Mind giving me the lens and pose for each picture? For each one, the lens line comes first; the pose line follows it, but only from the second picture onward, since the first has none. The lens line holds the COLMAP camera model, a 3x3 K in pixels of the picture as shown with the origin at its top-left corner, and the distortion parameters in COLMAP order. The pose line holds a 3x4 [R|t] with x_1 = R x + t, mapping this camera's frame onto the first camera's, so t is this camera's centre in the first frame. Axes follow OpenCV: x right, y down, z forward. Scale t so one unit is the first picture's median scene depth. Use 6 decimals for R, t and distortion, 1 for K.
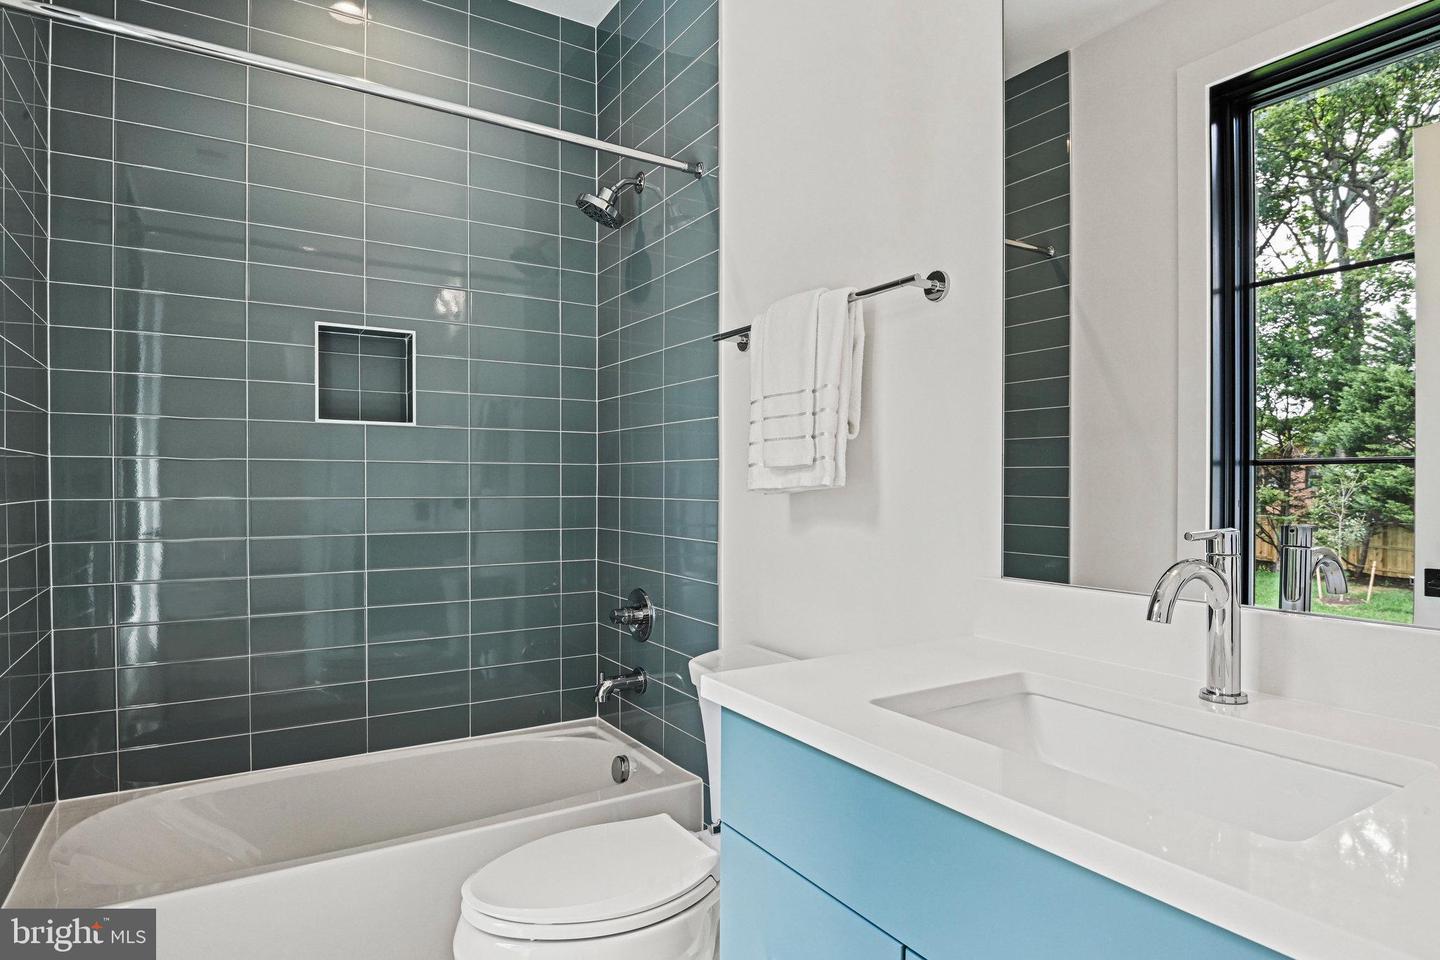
lens RADIAL K [[781.5, 0, 719.8], [0, 781.5, 483.1], [0, 0, 1]] dist [-0.015625, -0.002465]
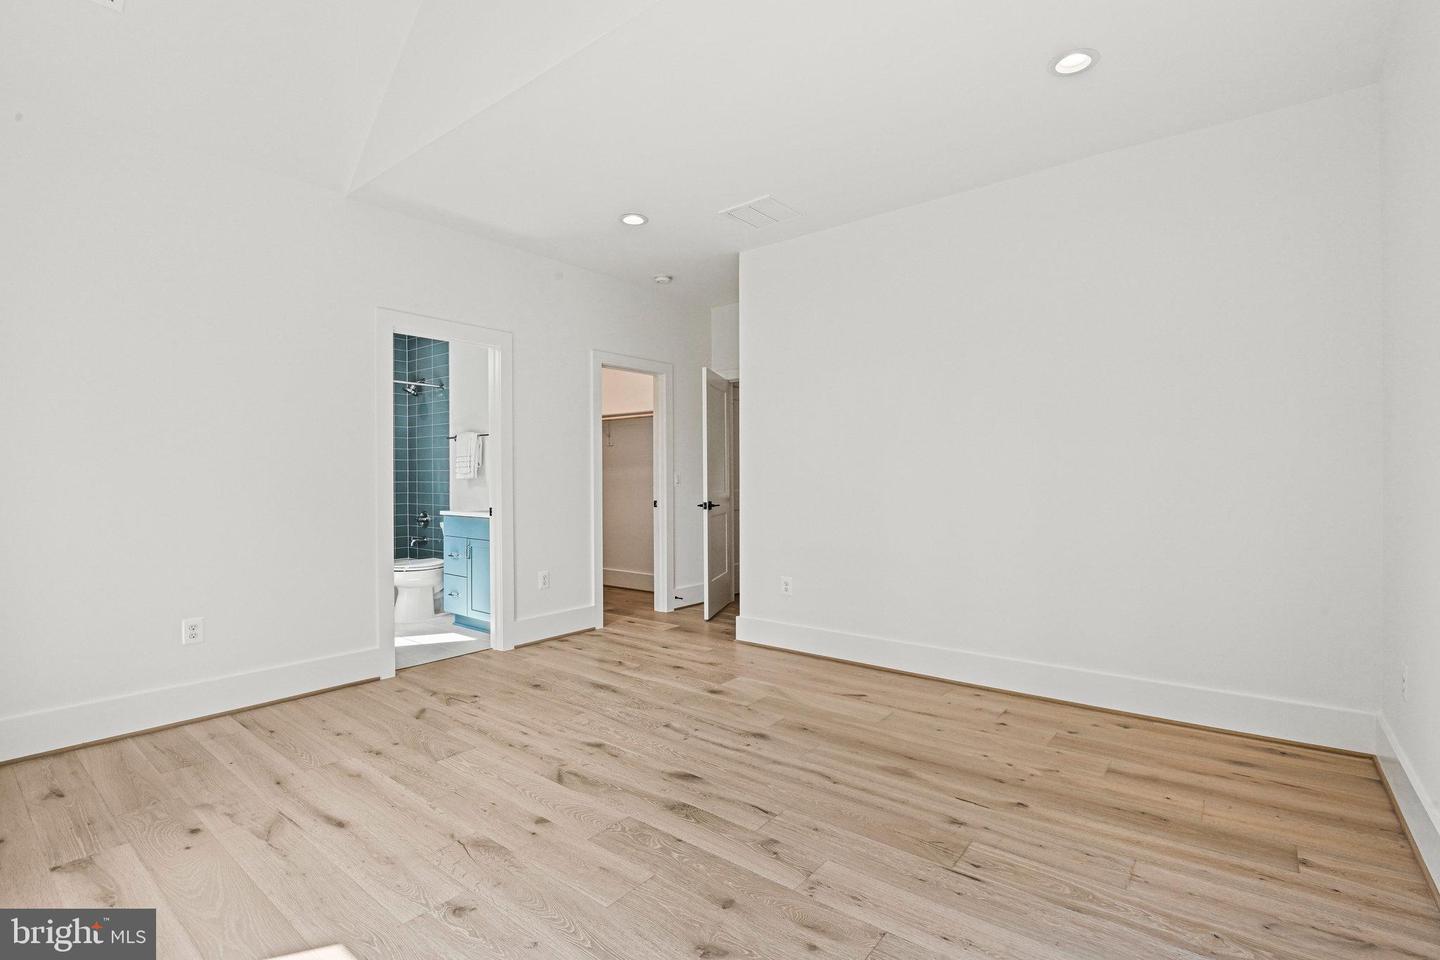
lens RADIAL K [[674.5, 0, 713.6], [0, 674.5, 485.2], [0, 0, 1]] dist [-0.010166, 0.000347]
pose [[0.945523, -0.005632, 0.325506, 0.139581], [0.002902, 0.999956, 0.008874, 0.012660], [-0.325542, -0.007446, 0.945498, -2.313954]]
